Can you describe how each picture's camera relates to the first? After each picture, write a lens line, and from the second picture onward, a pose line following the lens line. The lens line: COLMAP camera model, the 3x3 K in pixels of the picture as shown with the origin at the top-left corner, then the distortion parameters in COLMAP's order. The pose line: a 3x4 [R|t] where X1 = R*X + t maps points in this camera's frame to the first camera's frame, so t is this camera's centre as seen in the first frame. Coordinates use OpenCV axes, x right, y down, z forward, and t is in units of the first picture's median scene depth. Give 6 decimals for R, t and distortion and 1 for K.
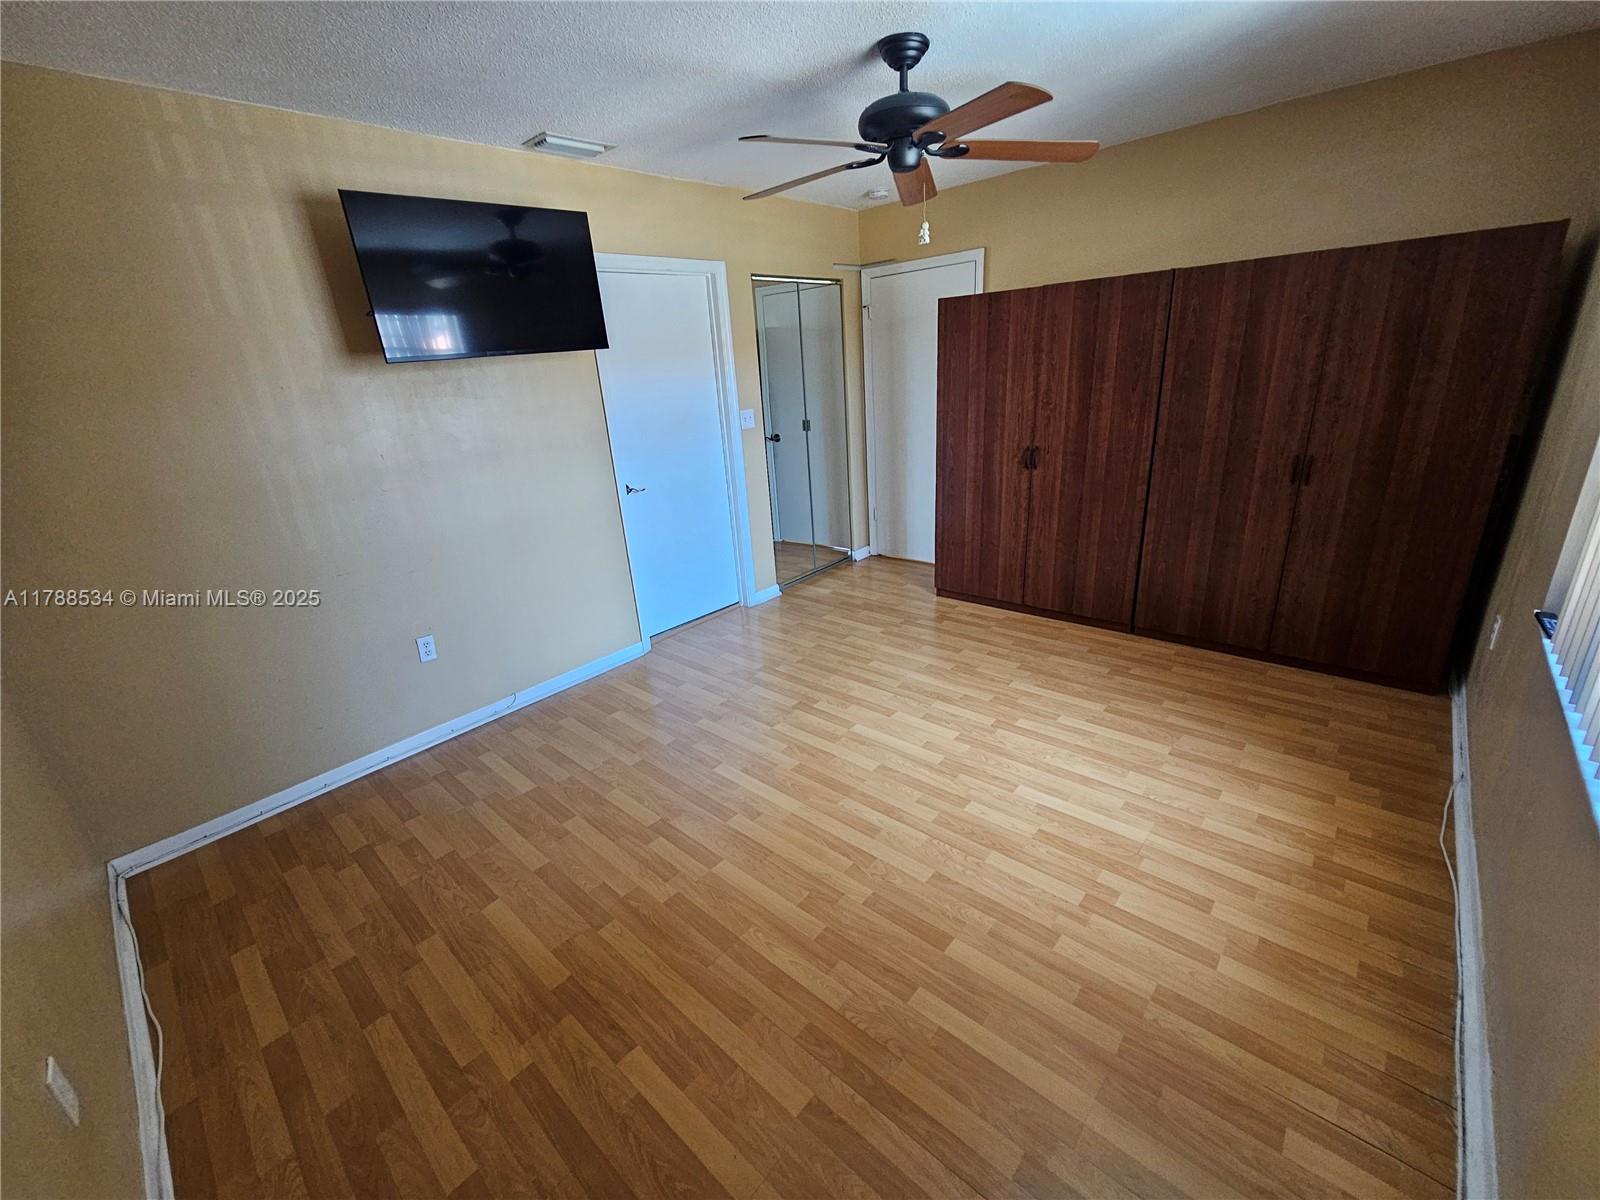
lens RADIAL K [[653.7, 0, 798.0], [0, 653.7, 597.9], [0, 0, 1]] dist [-0.005300, -0.000013]
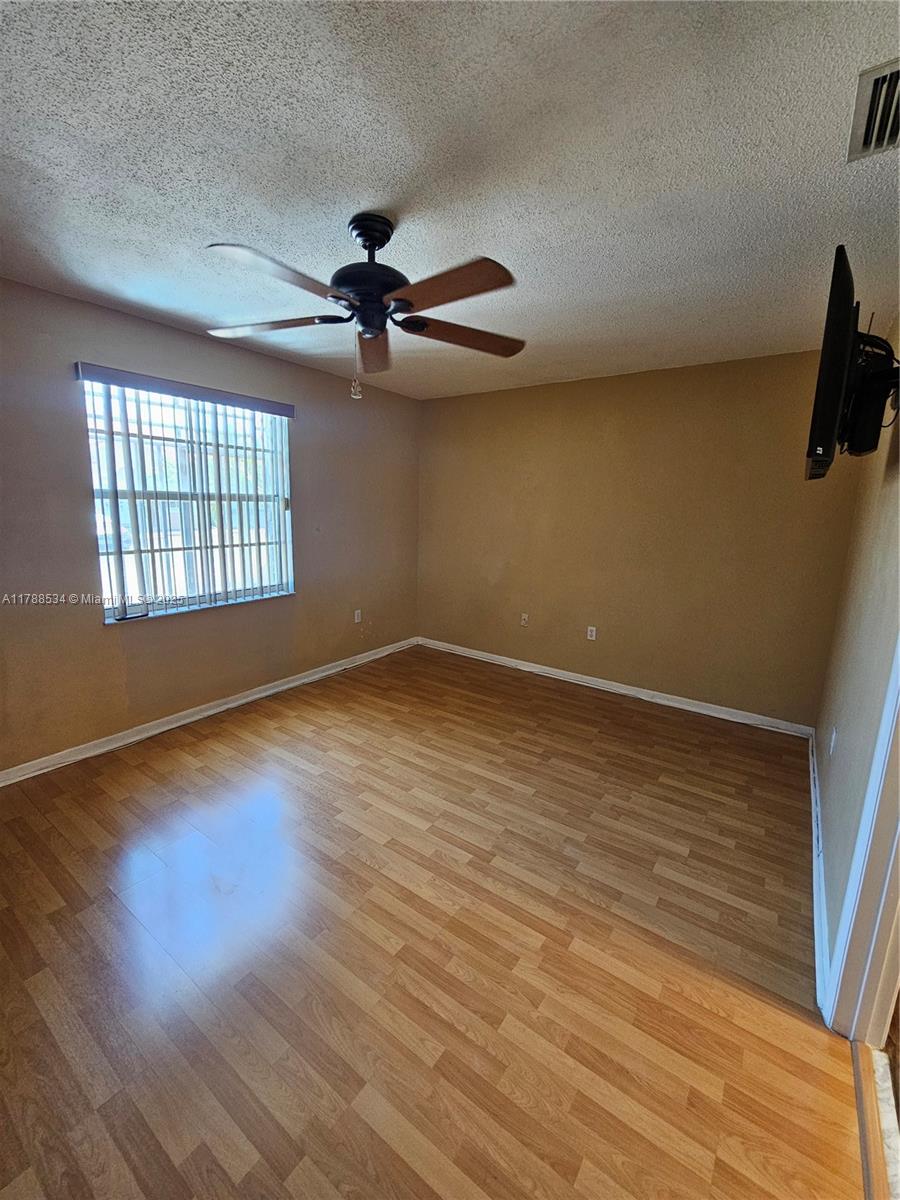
lens RADIAL K [[490.2, 0, 450.3], [0, 490.2, 597.1], [0, 0, 1]] dist [-0.005300, -0.000013]
pose [[-0.992413, 0.067050, -0.103055, 0.129570], [0.004056, 0.855601, 0.517621, -0.645678], [0.122881, 0.513275, -0.849381, 1.805963]]
